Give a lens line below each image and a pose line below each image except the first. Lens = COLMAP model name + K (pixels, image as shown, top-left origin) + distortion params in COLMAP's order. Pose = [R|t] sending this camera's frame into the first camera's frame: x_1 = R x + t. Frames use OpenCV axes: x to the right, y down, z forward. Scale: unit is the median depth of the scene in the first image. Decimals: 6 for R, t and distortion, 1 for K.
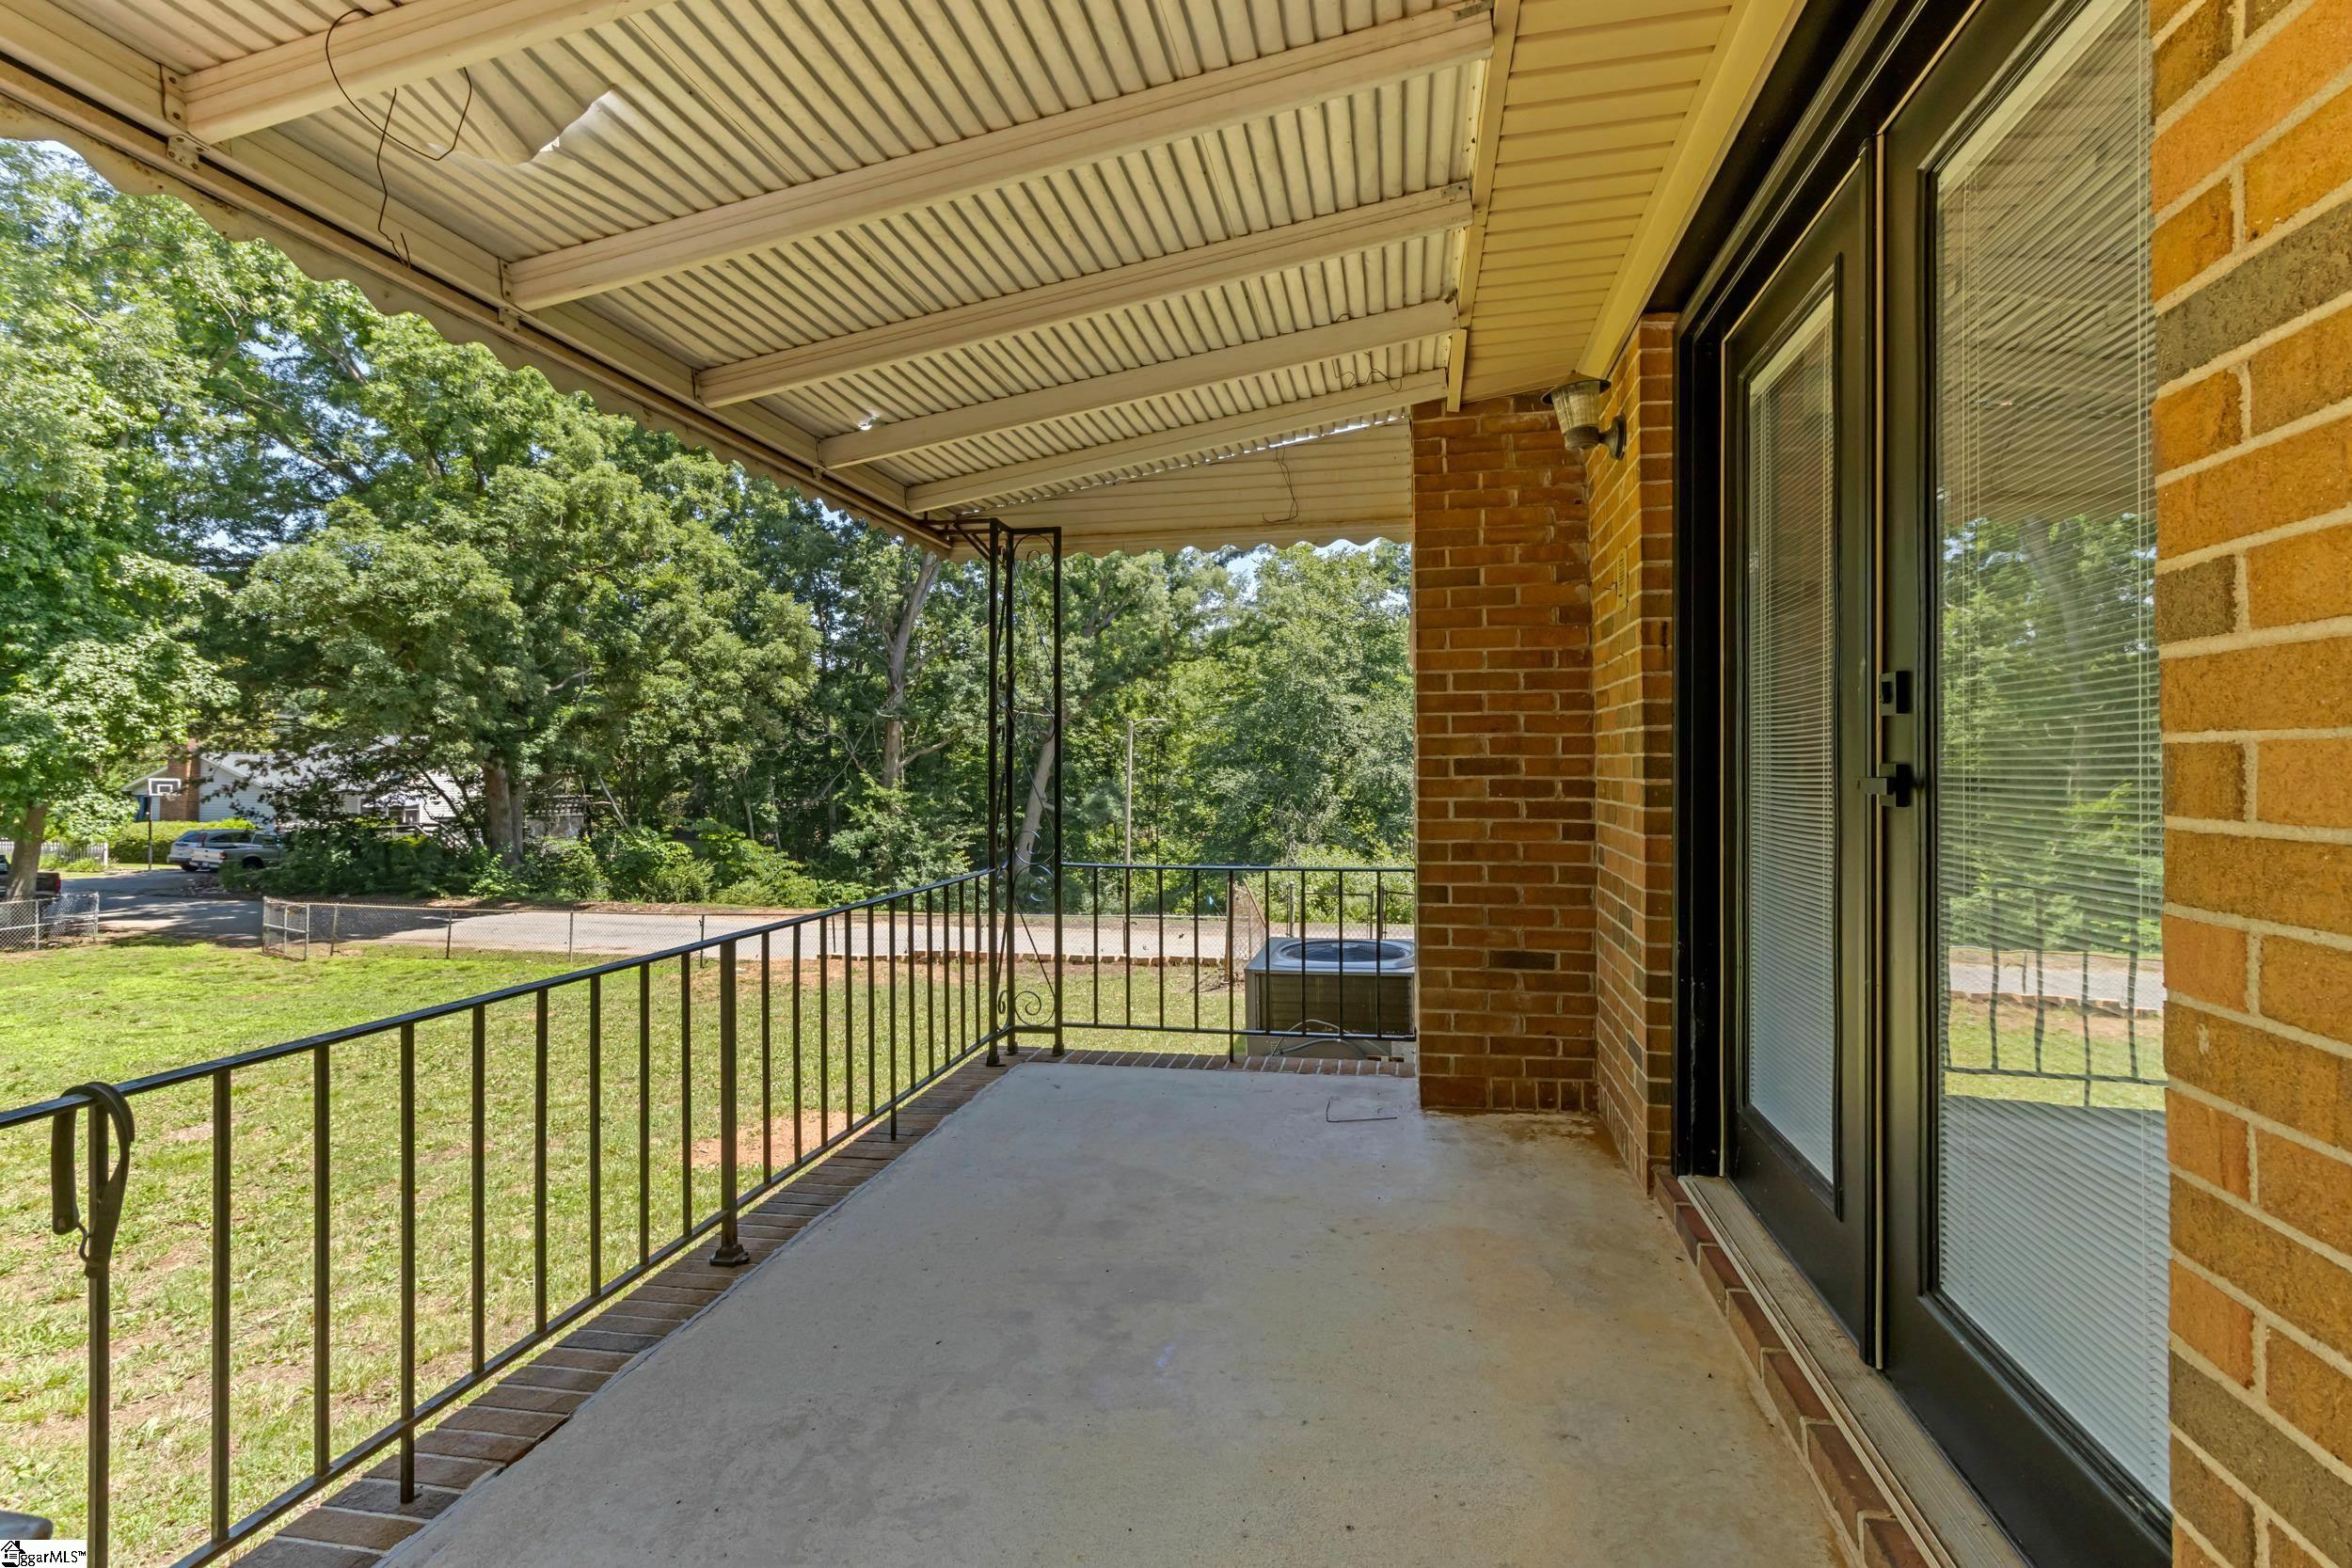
lens RADIAL K [[1129.1, 0, 1171.3], [0, 1129.1, 778.0], [0, 0, 1]] dist [0.002408, 0.001417]
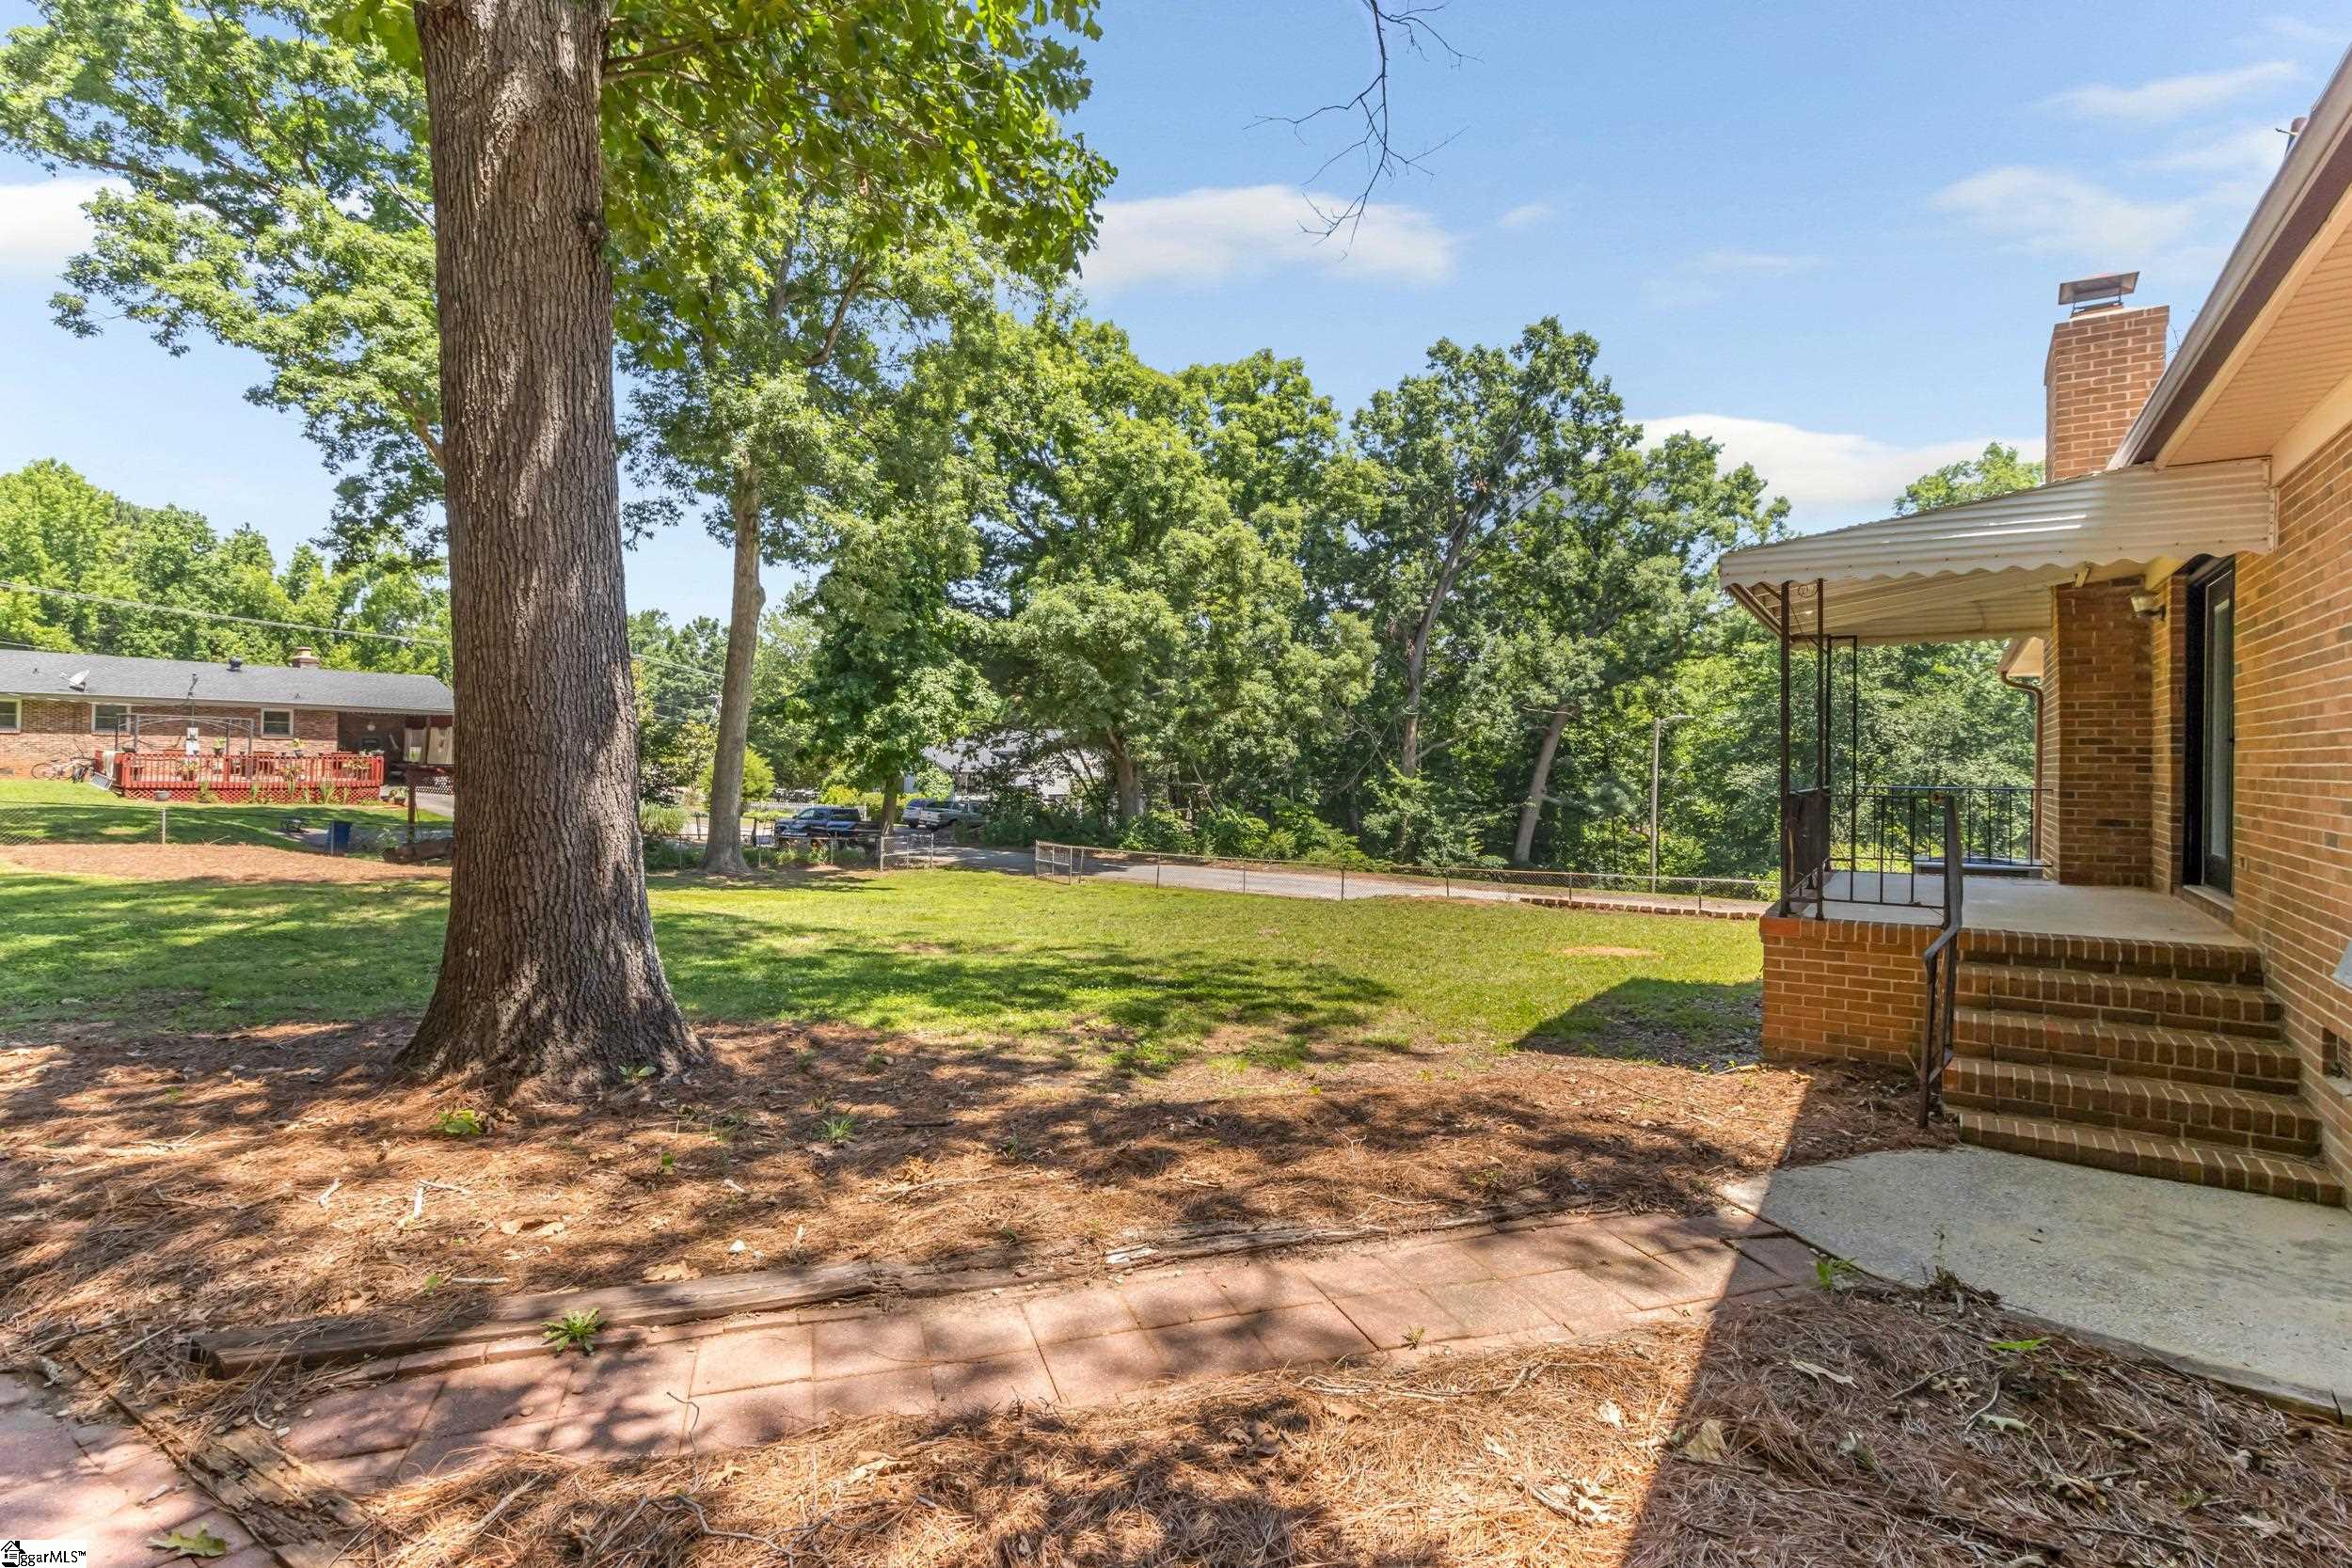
lens RADIAL K [[1129.1, 0, 1178.0], [0, 1129.1, 767.5], [0, 0, 1]] dist [0.002408, 0.001417]
pose [[0.927017, 0.014154, -0.374753, -0.053662], [-0.016364, 0.999862, -0.002717, 0.007207], [0.374663, 0.008651, 0.927121, -0.167903]]
